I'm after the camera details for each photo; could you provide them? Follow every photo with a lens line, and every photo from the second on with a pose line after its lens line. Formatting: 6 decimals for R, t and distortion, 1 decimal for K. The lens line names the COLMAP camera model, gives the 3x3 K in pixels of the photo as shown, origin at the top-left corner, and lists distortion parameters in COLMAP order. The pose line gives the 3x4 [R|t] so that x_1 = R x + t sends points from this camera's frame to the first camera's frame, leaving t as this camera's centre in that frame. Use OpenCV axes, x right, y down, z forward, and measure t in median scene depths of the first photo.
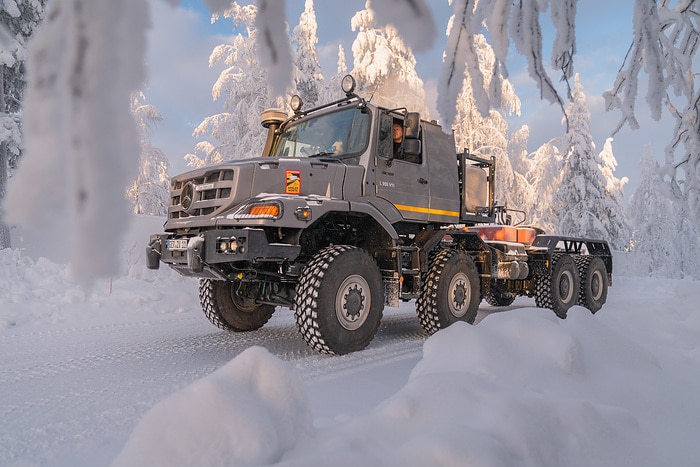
lens RADIAL K [[502.0, 0, 350.0], [0, 502.0, 233.5], [0, 0, 1]] dist [-0.003887, 0.000130]
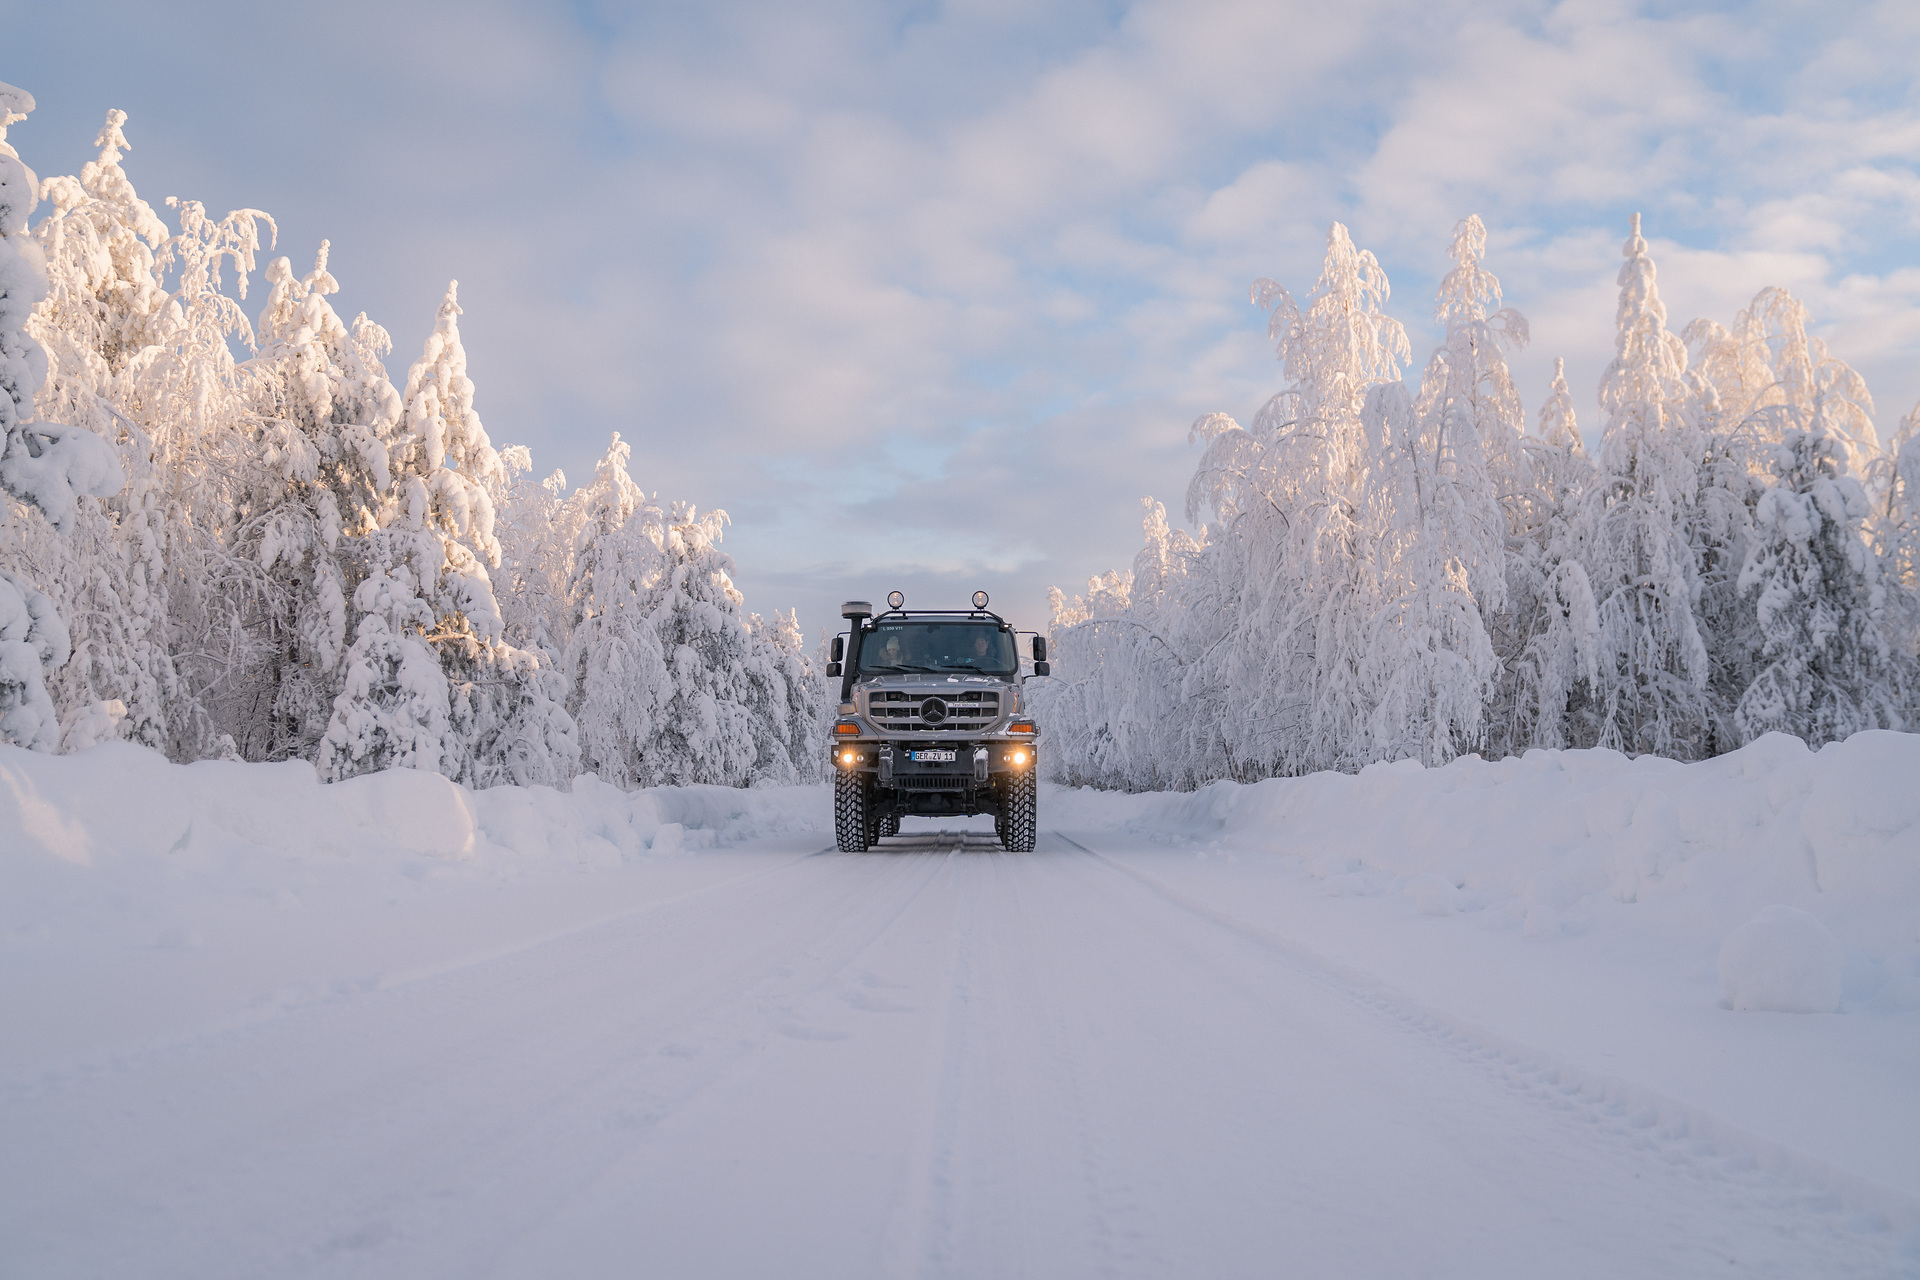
lens RADIAL K [[1377.0, 0, 960.0], [0, 1377.0, 640.0], [0, 0, 1]] dist [-0.003887, 0.000130]
pose [[0.682931, 0.056053, 0.728329, -2.390132], [-0.018507, 0.998059, -0.059457, -0.051212], [-0.730248, 0.027126, 0.682643, -1.035297]]
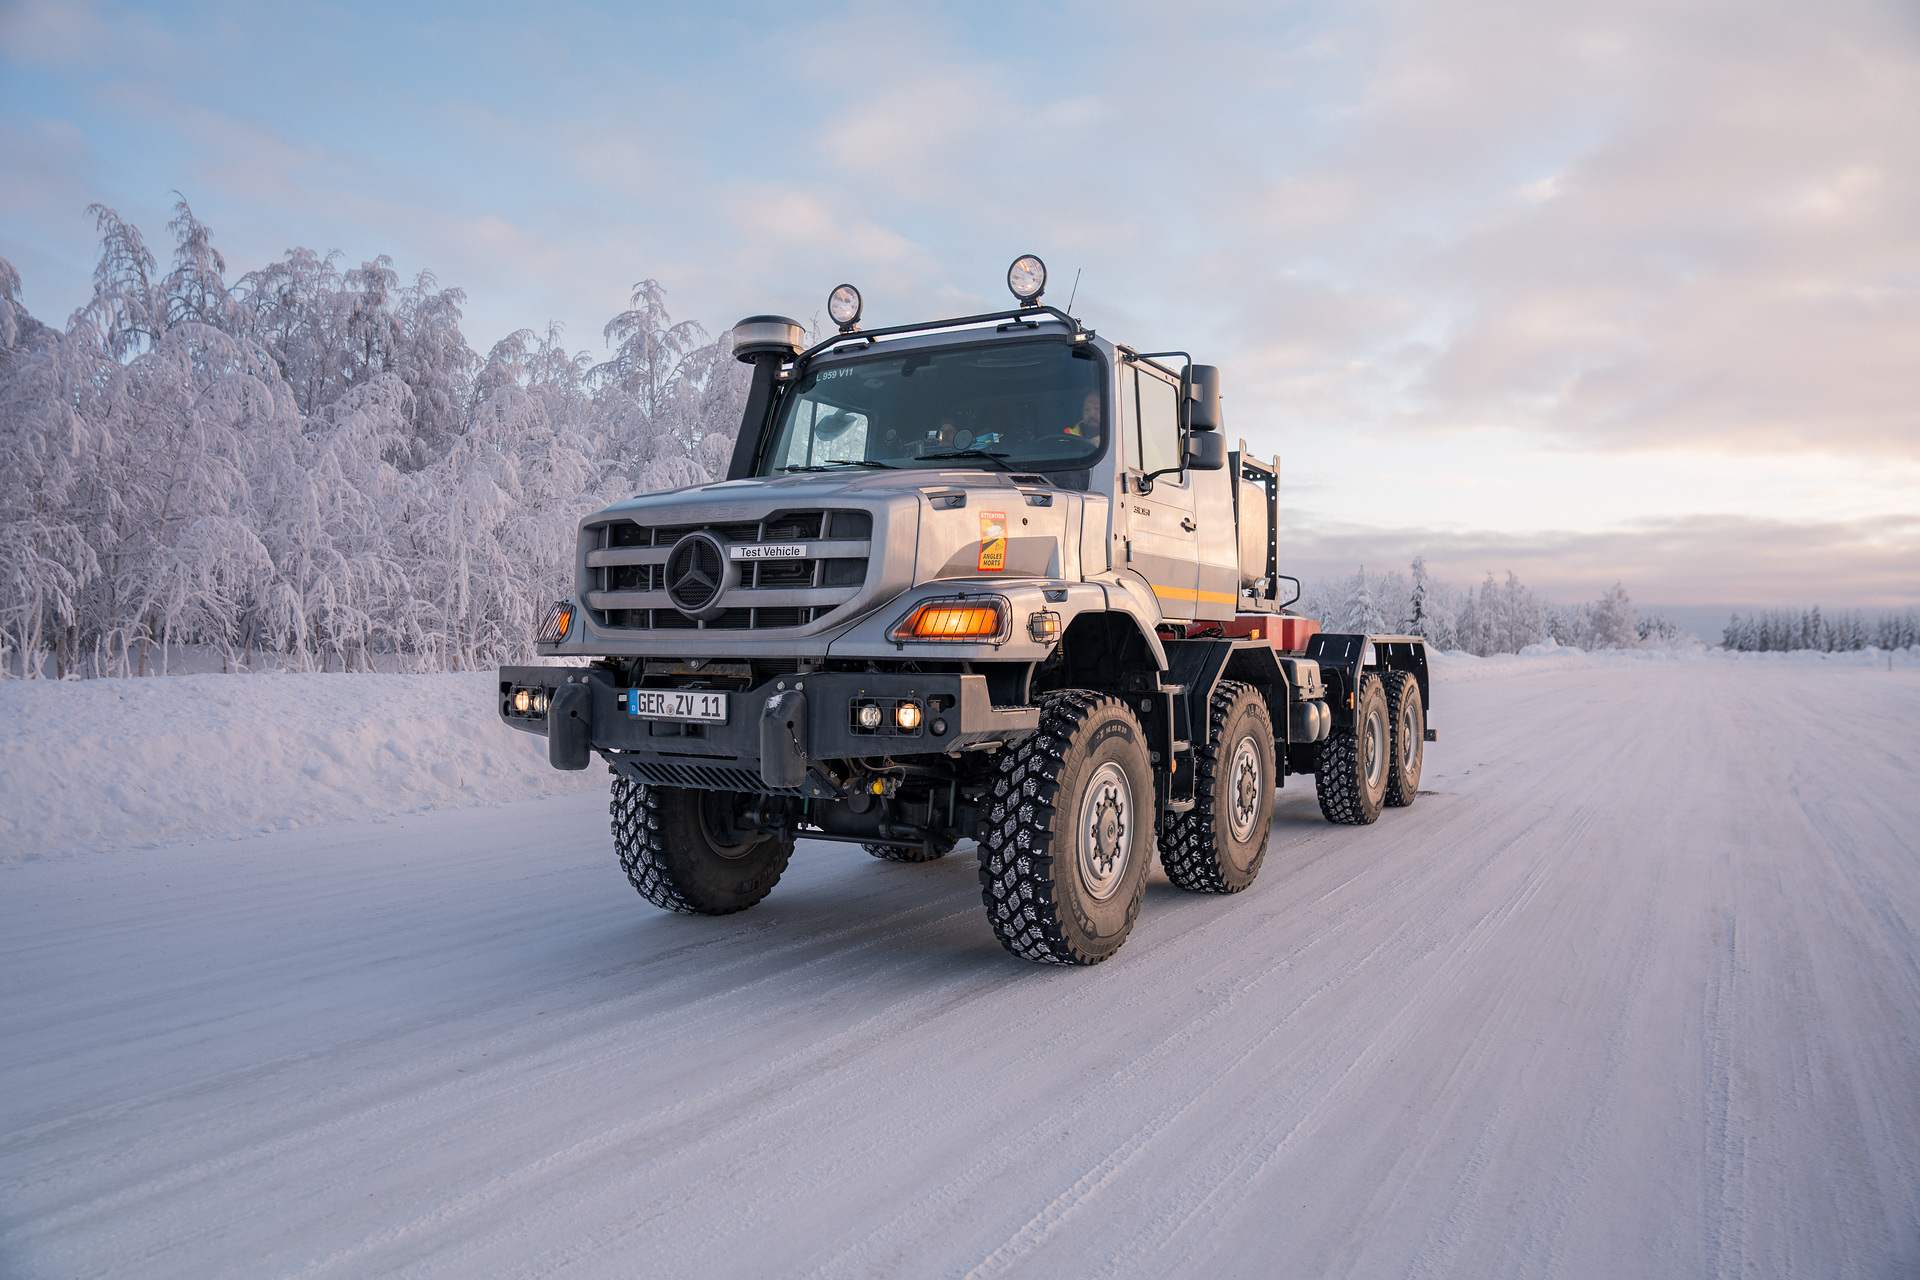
lens RADIAL K [[1313.1, 0, 960.0], [0, 1313.1, 640.0], [0, 0, 1]] dist [-0.028925, 0.033746]
pose [[0.955198, -0.014076, 0.295632, -0.414863], [0.000750, 0.998980, 0.045141, -0.067283], [-0.295966, -0.042897, 0.954235, 0.020826]]
